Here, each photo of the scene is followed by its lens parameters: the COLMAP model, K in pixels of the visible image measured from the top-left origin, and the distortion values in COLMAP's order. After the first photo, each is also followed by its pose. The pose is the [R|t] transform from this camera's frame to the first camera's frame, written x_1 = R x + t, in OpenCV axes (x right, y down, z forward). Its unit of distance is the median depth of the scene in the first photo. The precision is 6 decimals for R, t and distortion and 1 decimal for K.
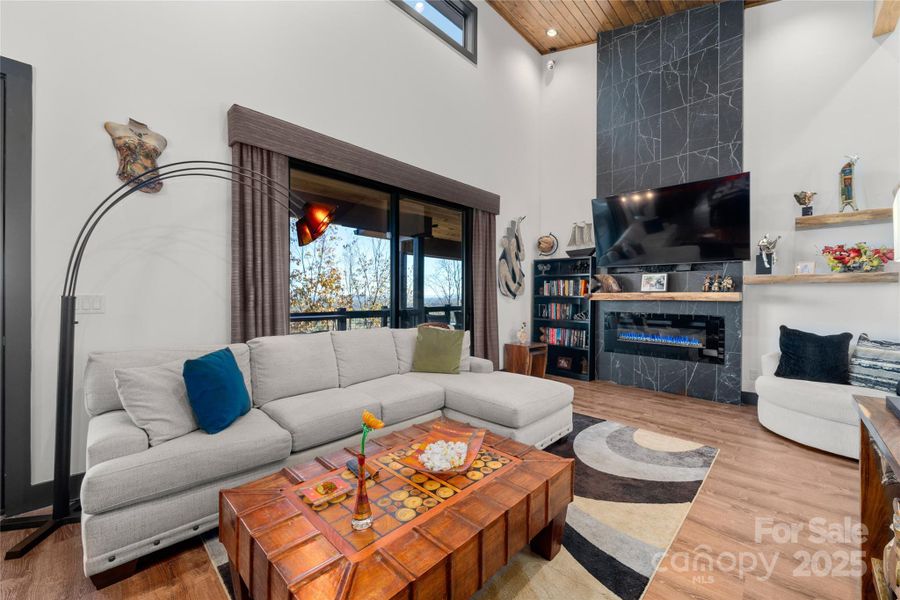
lens RADIAL K [[351.8, 0, 449.8], [0, 351.8, 294.7], [0, 0, 1]] dist [-0.001376, -0.000267]
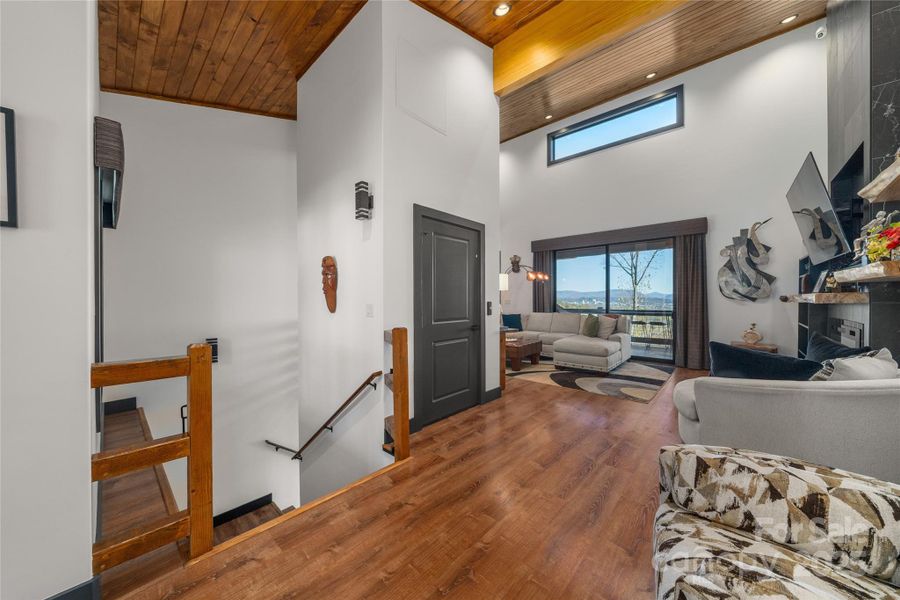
lens RADIAL K [[310.4, 0, 450.7], [0, 310.4, 298.8], [0, 0, 1]] dist [-0.000305, -0.000030]
pose [[0.035047, -0.004299, -0.999376, 2.447920], [0.006959, 0.999968, -0.004057, 0.000618], [0.999361, -0.006812, 0.035075, 0.154691]]
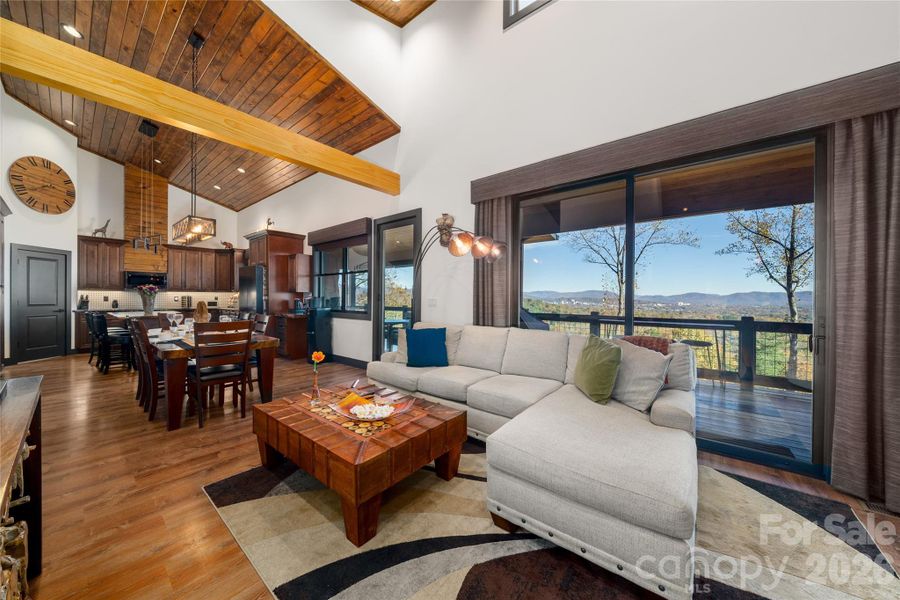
lens RADIAL K [[310.4, 0, 450.4], [0, 310.4, 298.9], [0, 0, 1]] dist [-0.000305, -0.000030]
pose [[0.090926, -0.000350, -0.995858, 0.880179], [-0.001975, 0.999998, -0.000531, 0.003038], [0.995856, 0.002015, 0.090925, 0.838982]]
